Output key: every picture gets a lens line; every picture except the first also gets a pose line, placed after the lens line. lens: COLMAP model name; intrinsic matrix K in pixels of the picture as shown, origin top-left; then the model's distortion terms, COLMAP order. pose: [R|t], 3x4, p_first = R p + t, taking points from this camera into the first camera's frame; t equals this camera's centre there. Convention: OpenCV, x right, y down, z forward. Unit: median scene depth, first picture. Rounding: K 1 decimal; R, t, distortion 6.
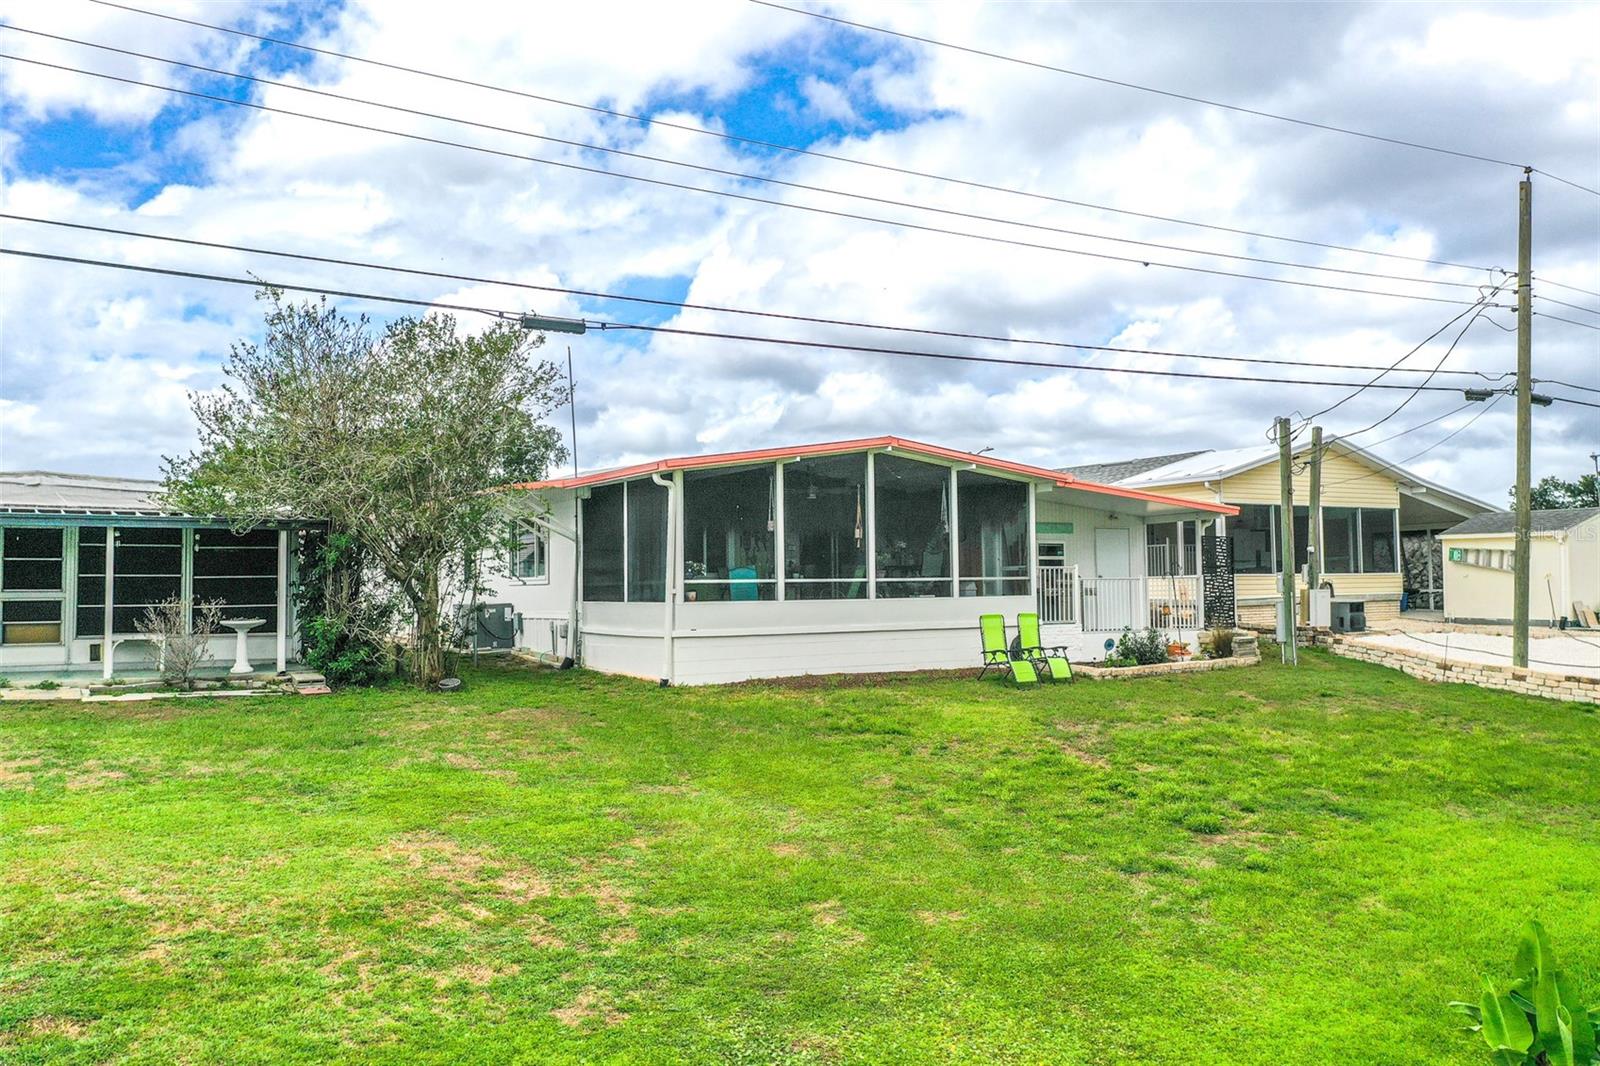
lens RADIAL K [[1287.1, 0, 802.8], [0, 1287.1, 541.0], [0, 0, 1]] dist [0.002230, 0.005644]
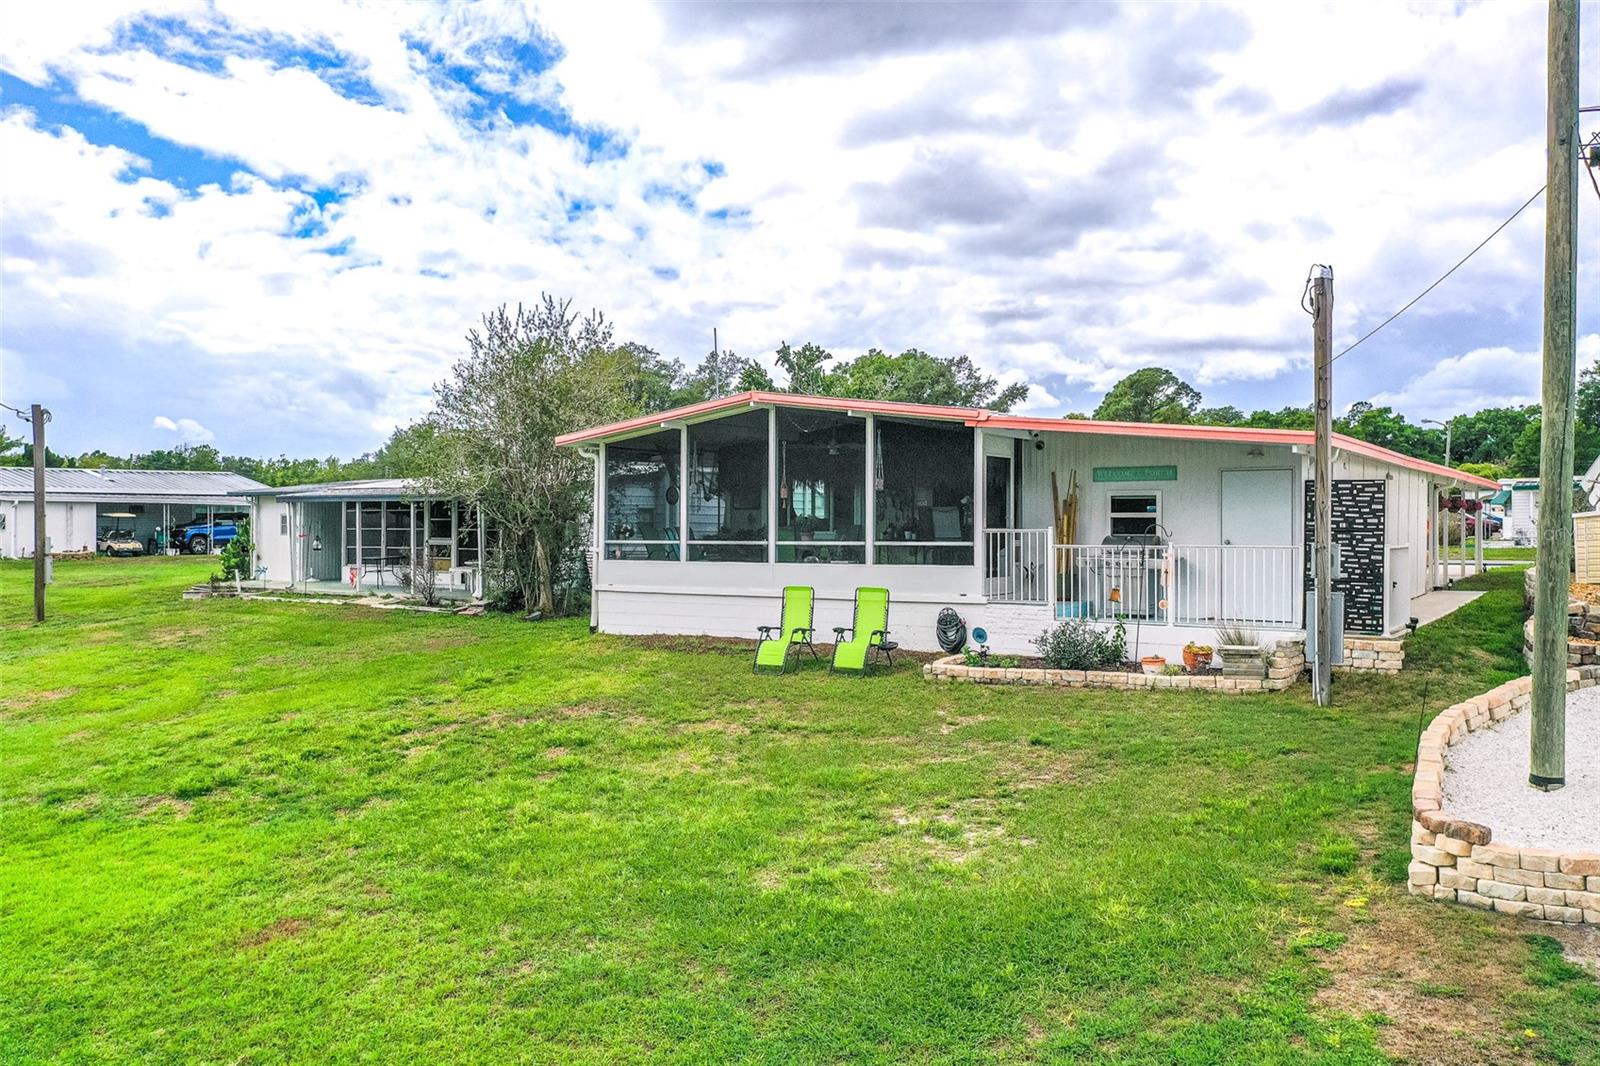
lens RADIAL K [[1287.1, 0, 783.7], [0, 1287.1, 544.3], [0, 0, 1]] dist [0.002230, 0.005644]
pose [[0.422115, 0.025042, -0.906197, 0.870864], [0.031542, 0.998607, 0.042288, -0.008233], [0.905994, -0.046434, 0.420737, 0.584528]]
